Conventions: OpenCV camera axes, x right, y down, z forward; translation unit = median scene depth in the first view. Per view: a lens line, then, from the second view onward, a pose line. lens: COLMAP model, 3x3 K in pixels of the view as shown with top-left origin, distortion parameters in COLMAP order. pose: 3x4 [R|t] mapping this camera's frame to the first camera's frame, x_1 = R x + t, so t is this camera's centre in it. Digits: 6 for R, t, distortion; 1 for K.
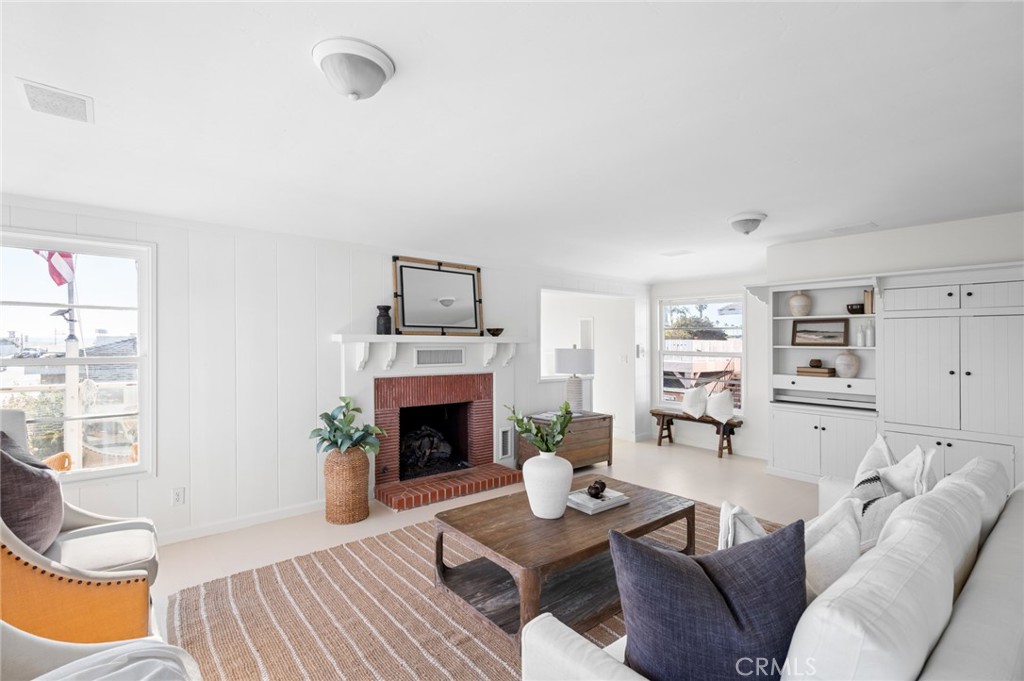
lens RADIAL K [[471.5, 0, 513.1], [0, 471.5, 344.1], [0, 0, 1]] dist [-0.001133, -0.000353]
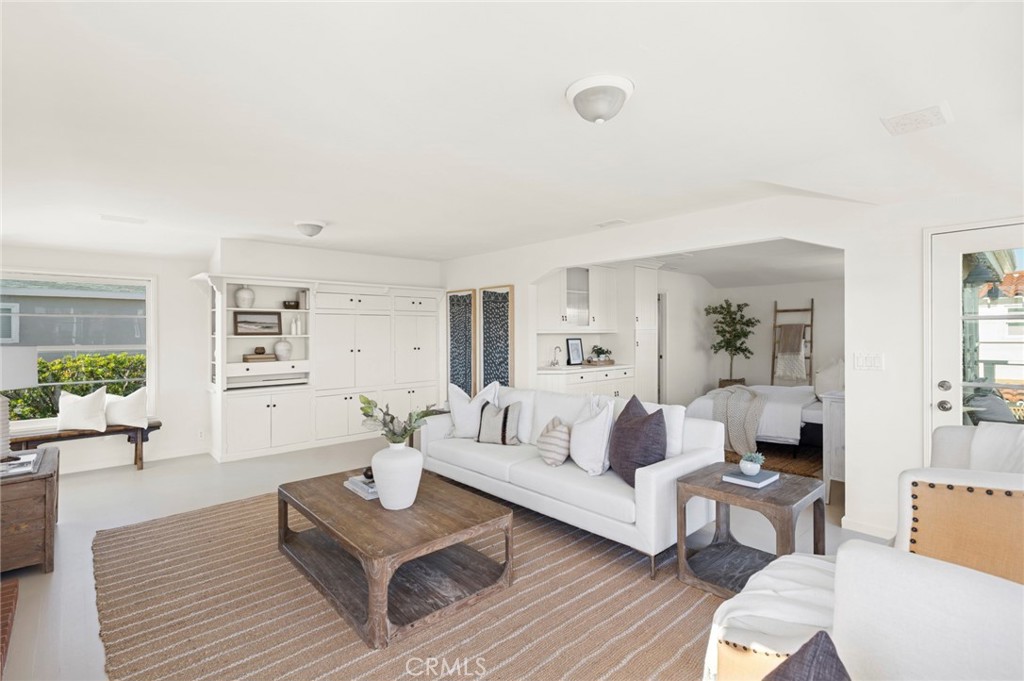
lens RADIAL K [[471.5, 0, 512.4], [0, 471.5, 331.3], [0, 0, 1]] dist [-0.001133, -0.000353]
pose [[-0.057077, -0.007122, 0.998344, -0.526736], [0.011046, 0.999909, 0.007764, -0.007468], [-0.998309, 0.011471, -0.056993, 0.456539]]
